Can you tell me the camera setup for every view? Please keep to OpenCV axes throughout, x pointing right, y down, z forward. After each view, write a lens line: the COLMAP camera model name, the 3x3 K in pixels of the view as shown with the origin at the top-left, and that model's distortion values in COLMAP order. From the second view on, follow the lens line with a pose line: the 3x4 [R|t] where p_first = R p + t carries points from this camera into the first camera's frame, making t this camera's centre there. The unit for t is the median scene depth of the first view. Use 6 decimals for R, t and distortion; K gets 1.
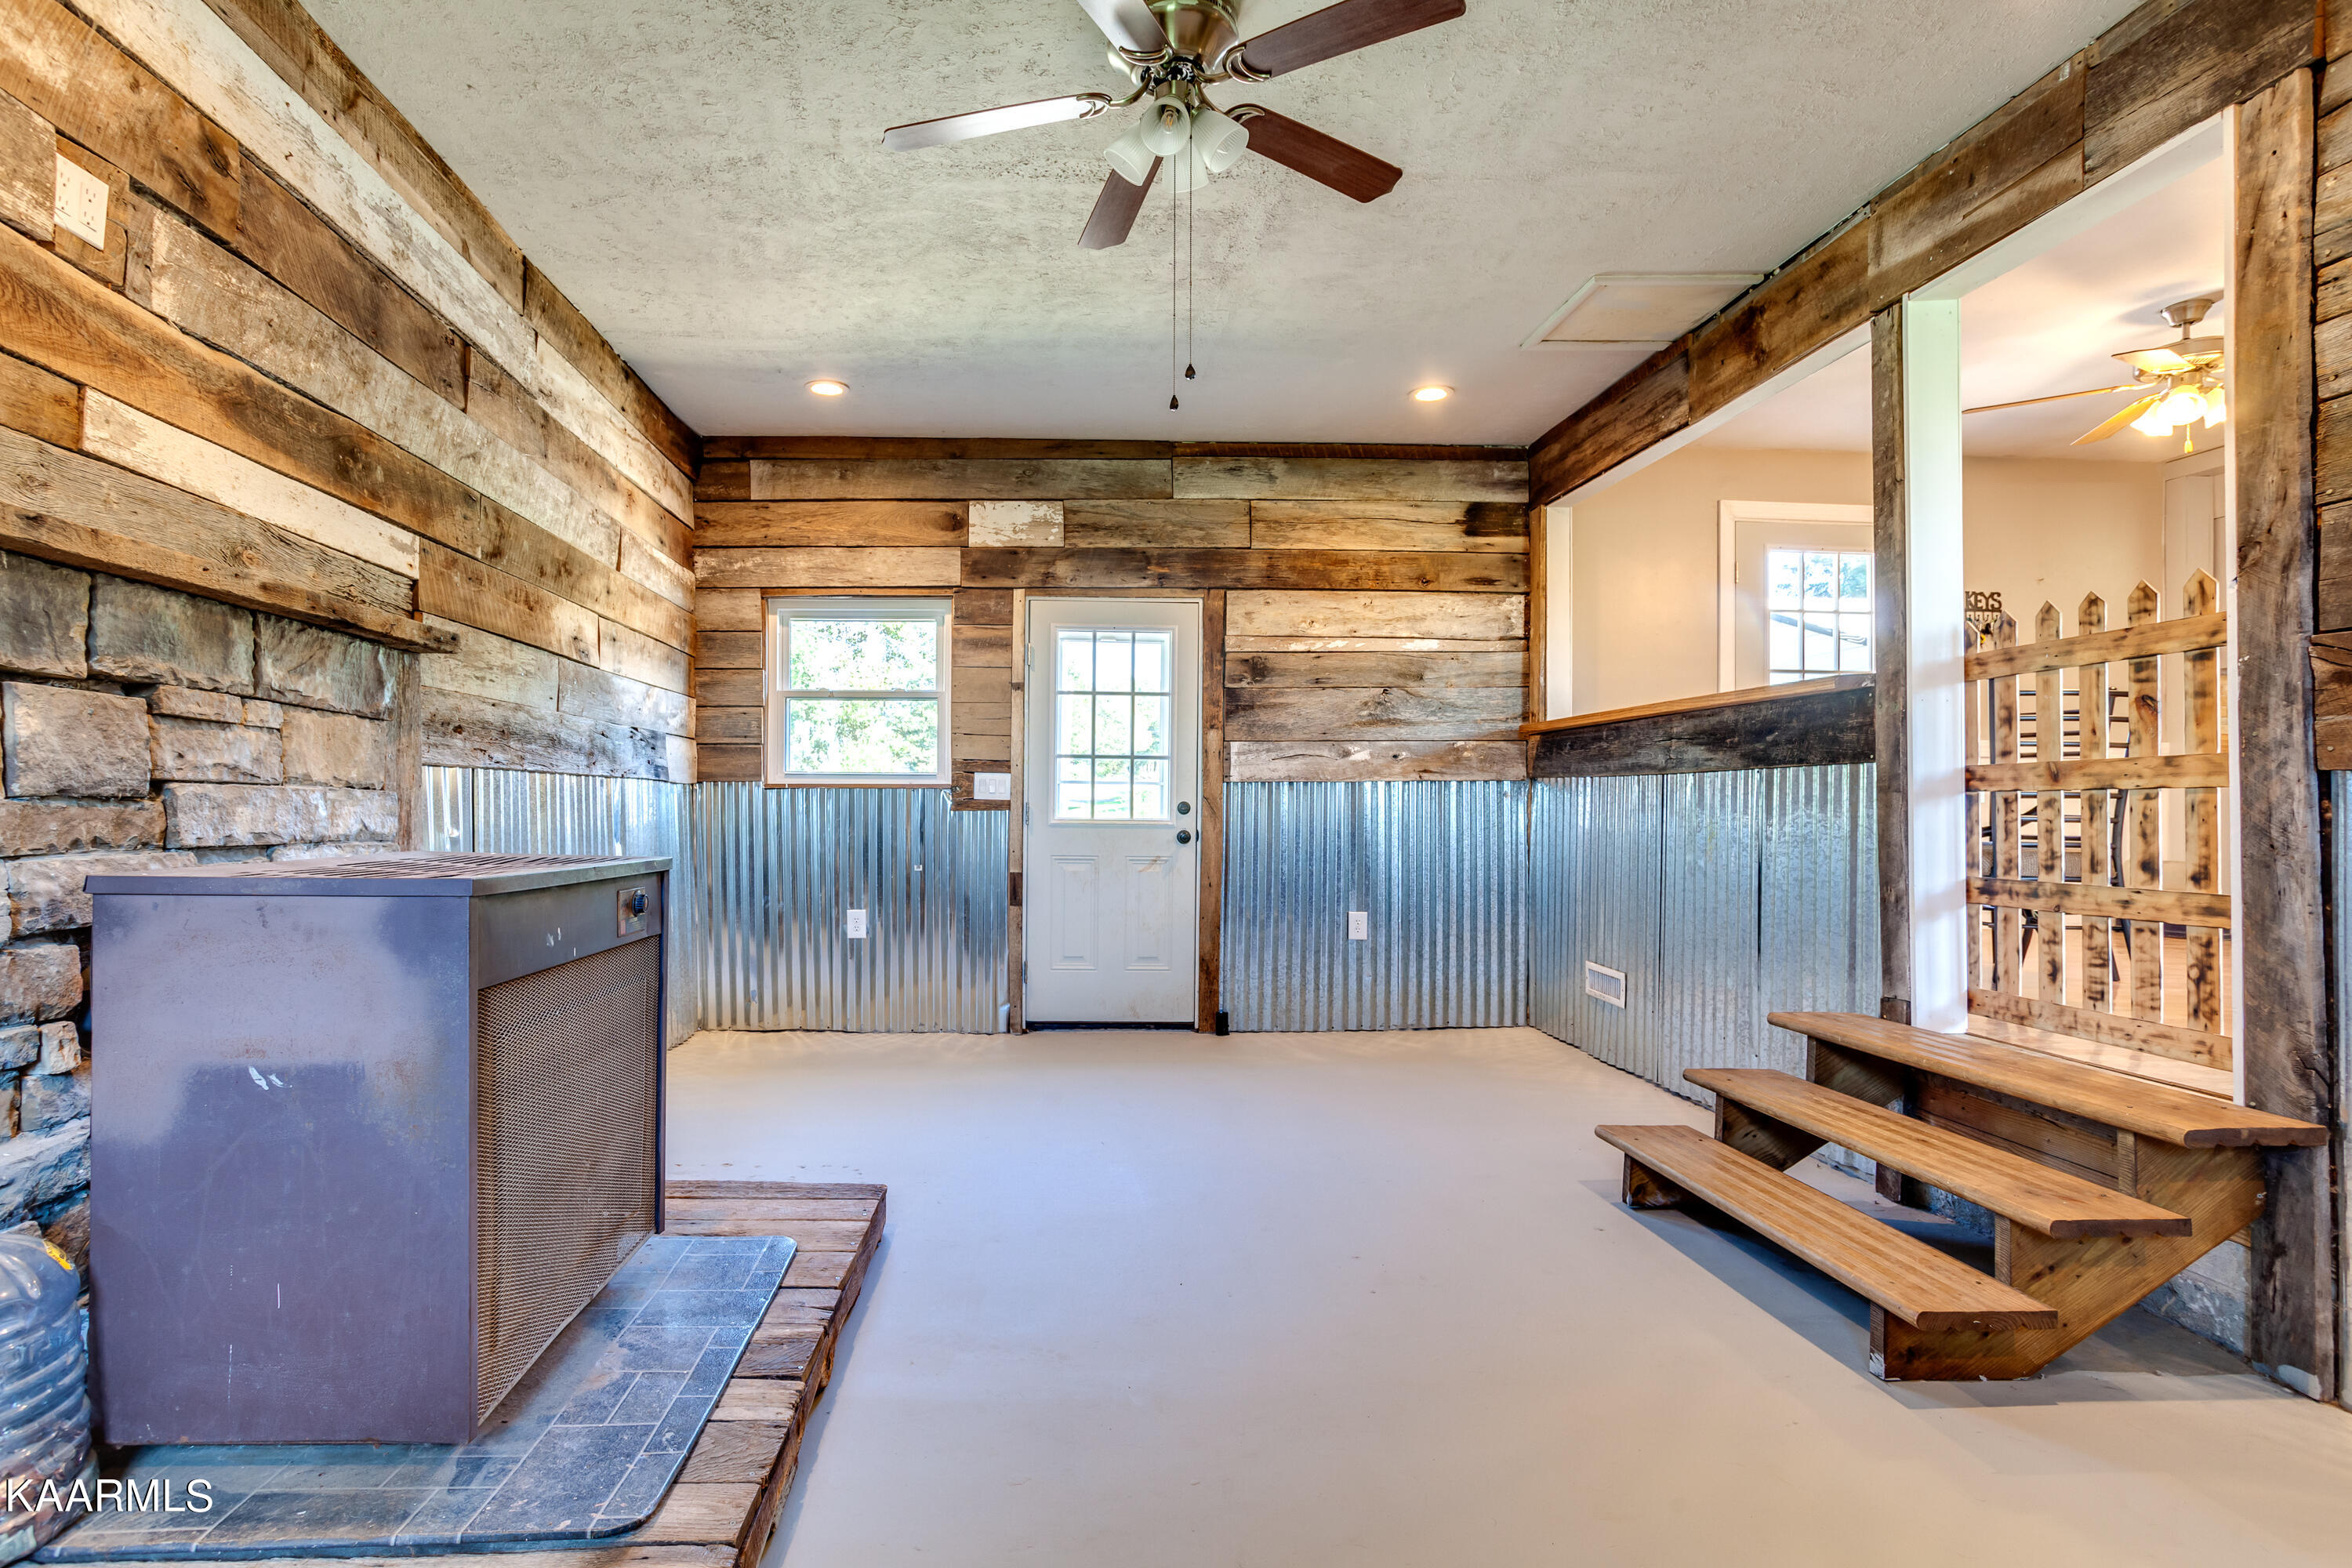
lens RADIAL K [[1211.4, 0, 1180.7], [0, 1211.4, 795.3], [0, 0, 1]] dist [-0.063957, 0.055542]
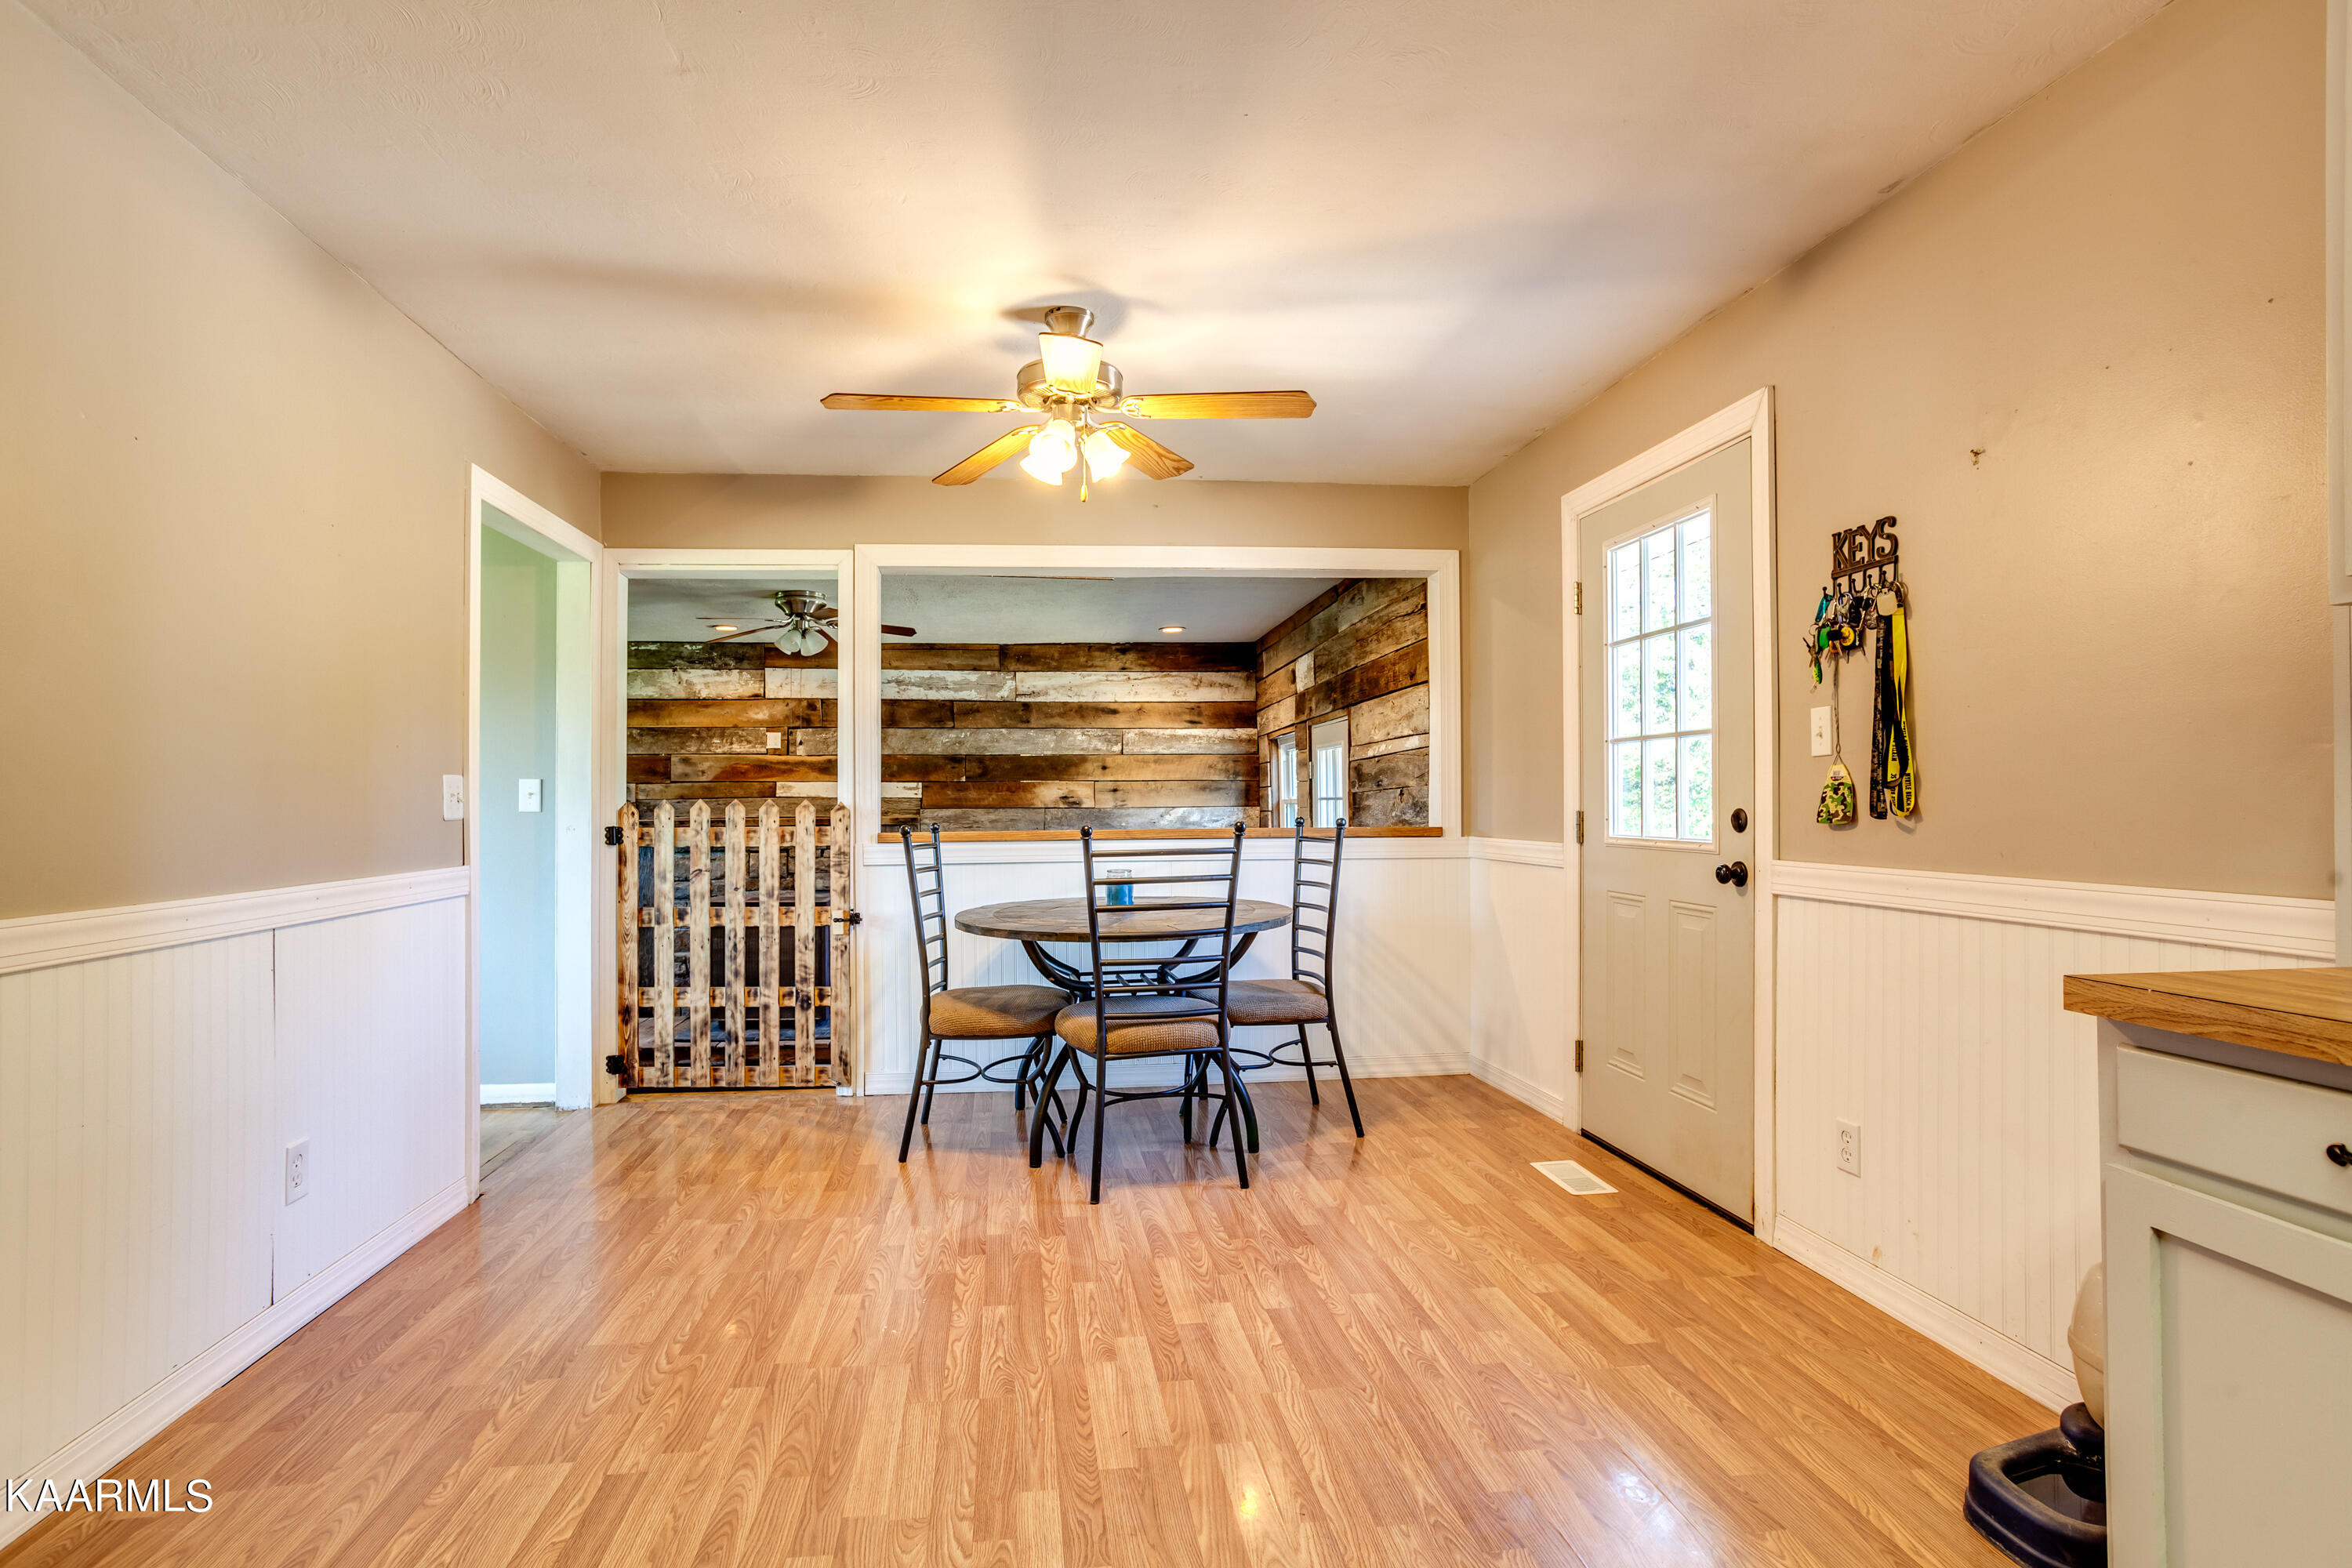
lens RADIAL K [[1211.4, 0, 1180.7], [0, 1211.4, 795.3], [0, 0, 1]] dist [-0.063957, 0.055542]
pose [[0.033308, -0.005265, -0.999431, 3.278448], [0.023350, 0.999717, -0.004488, -0.228334], [0.999172, -0.023187, 0.033421, 2.195077]]
